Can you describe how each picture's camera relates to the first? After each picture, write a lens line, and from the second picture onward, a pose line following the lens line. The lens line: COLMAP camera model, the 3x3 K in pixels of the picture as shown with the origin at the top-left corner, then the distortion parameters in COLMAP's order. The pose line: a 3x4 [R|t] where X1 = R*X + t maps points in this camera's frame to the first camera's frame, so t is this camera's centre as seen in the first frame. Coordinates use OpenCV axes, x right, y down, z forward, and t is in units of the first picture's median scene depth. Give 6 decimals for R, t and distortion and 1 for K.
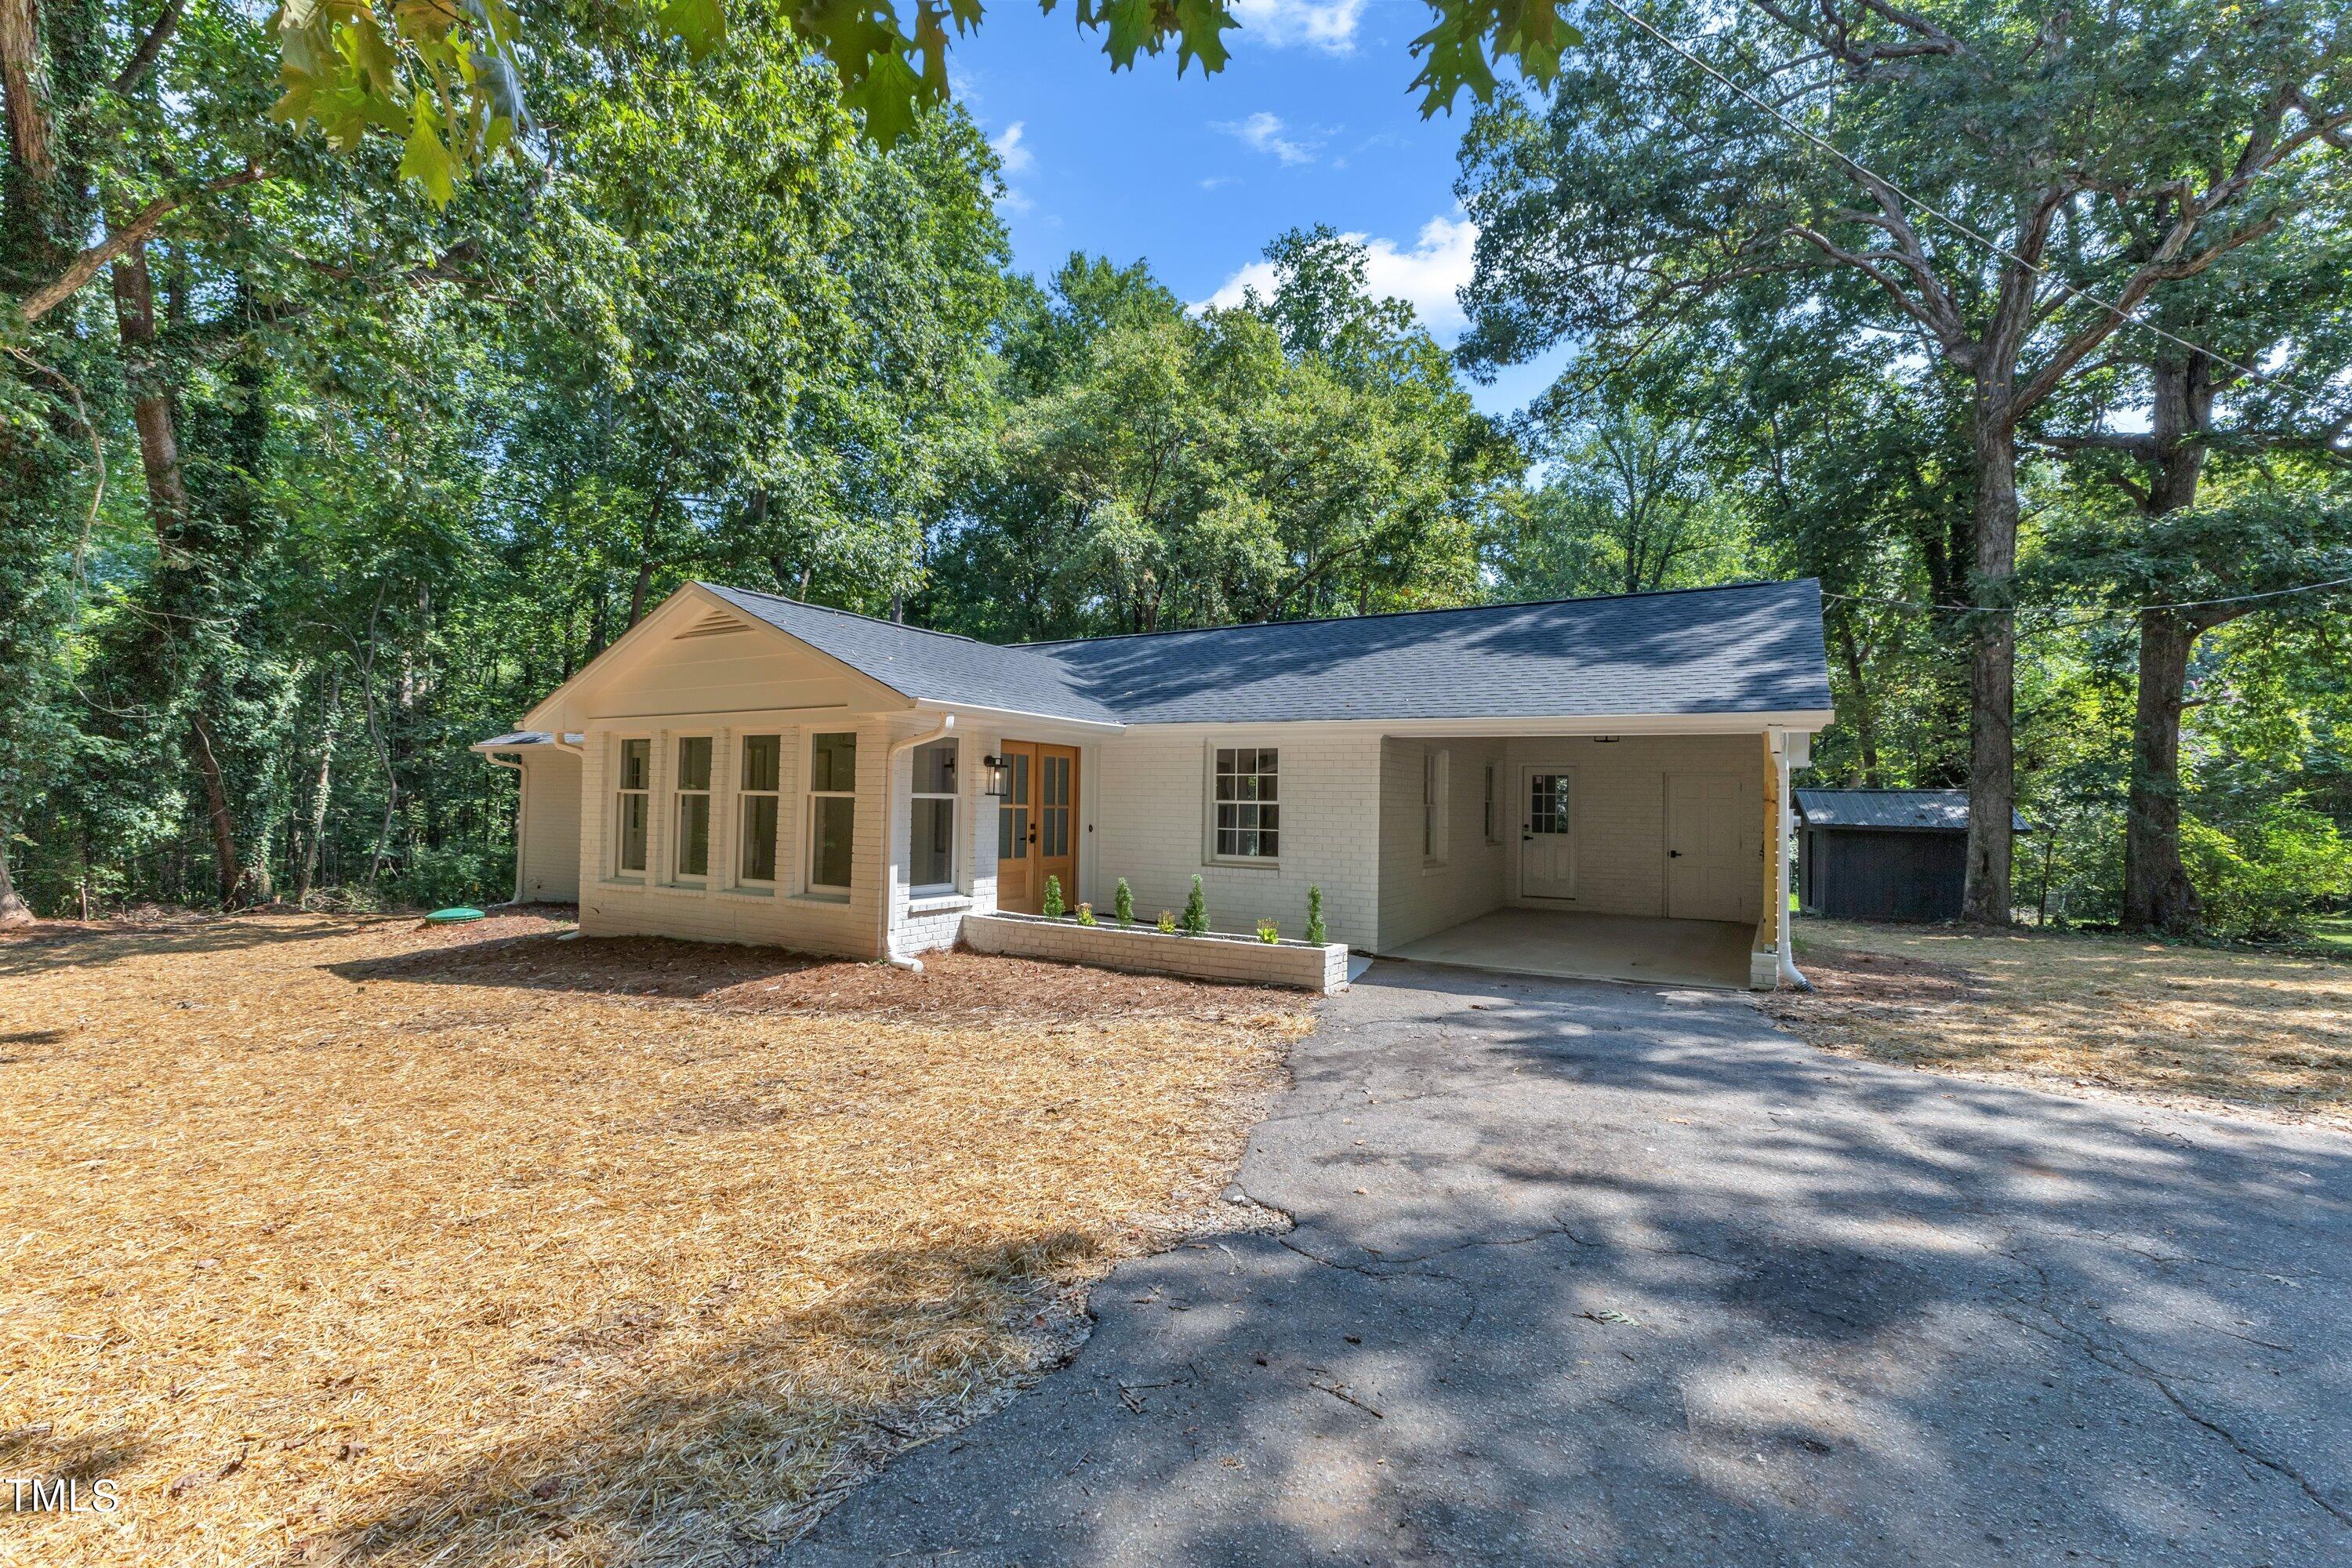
lens RADIAL K [[1069.9, 0, 1184.6], [0, 1069.9, 791.2], [0, 0, 1]] dist [0.003541, 0.000017]
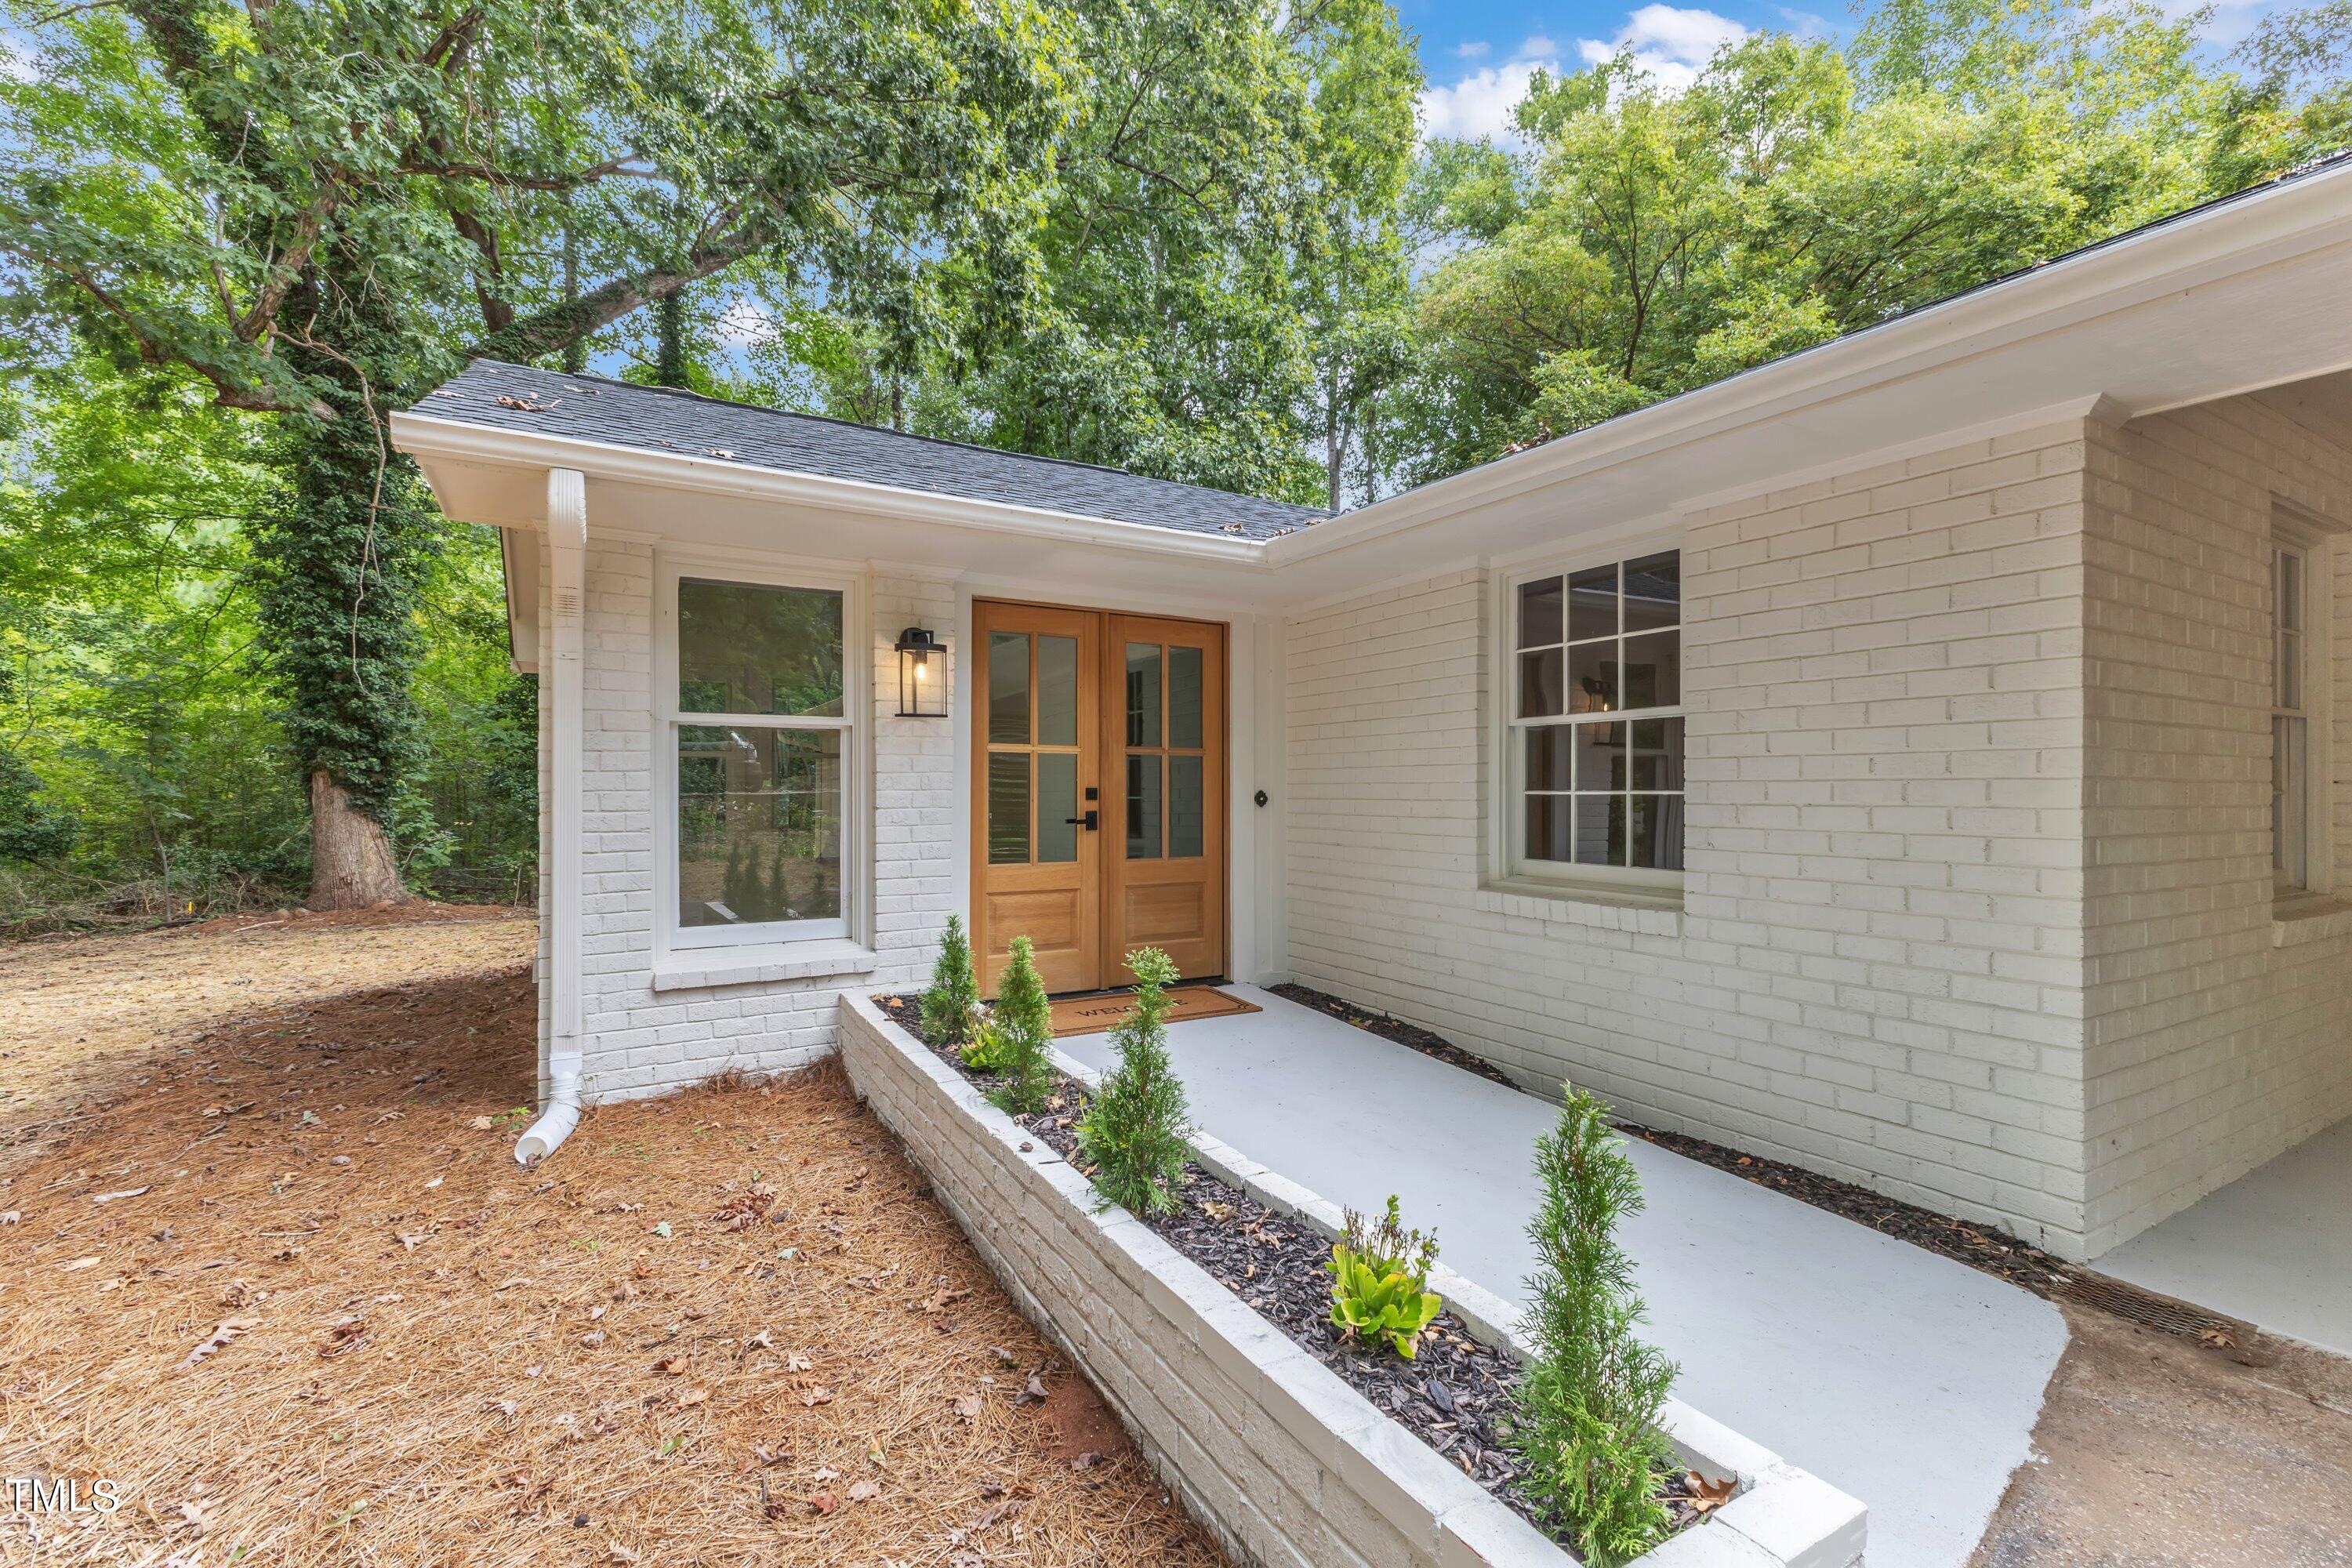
lens RADIAL K [[1047.1, 0, 1173.1], [0, 1047.1, 783.6], [0, 0, 1]] dist [0.004297, -0.000545]
pose [[0.868609, -0.019852, -0.495100, 0.107325], [0.018169, 0.999801, -0.008213, 0.032679], [0.495165, -0.001861, 0.868797, 0.620445]]
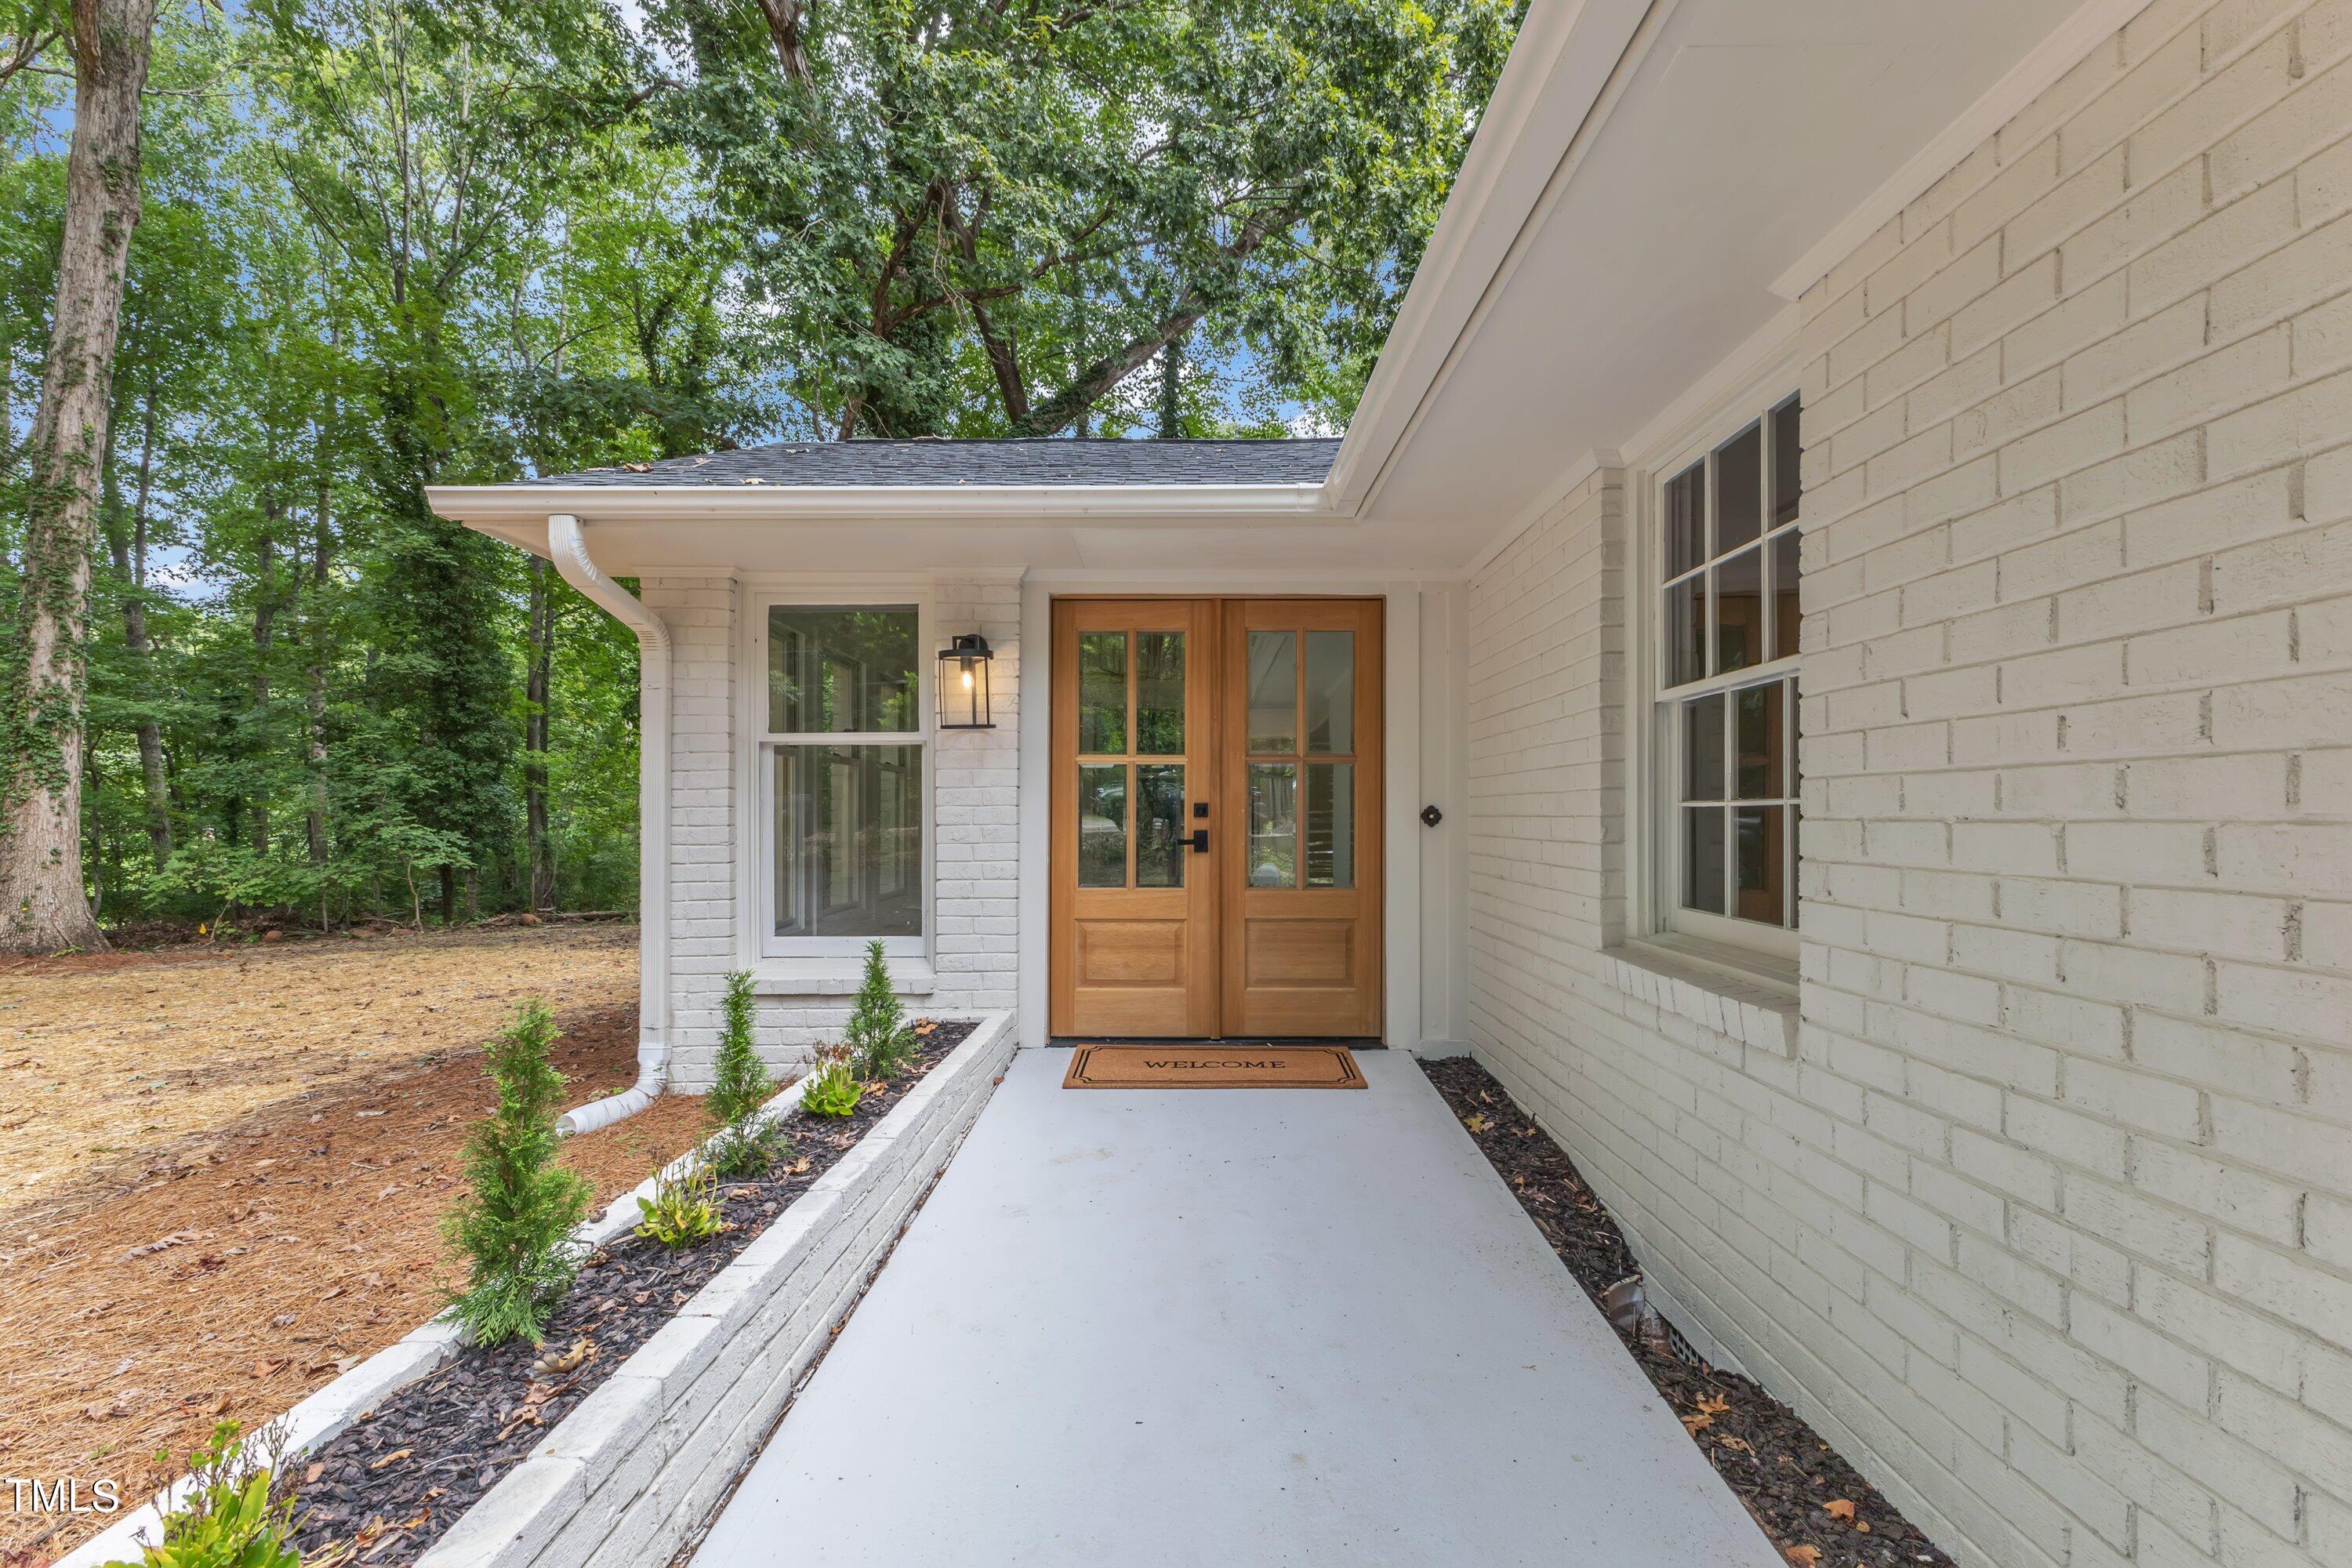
lens RADIAL K [[1047.1, 0, 1173.2], [0, 1047.1, 798.8], [0, 0, 1]] dist [0.004297, -0.000545]
pose [[0.487174, -0.031005, -0.872754, 0.185788], [0.016309, 0.999518, -0.026404, 0.038417], [0.873153, -0.001371, 0.487445, 0.791418]]
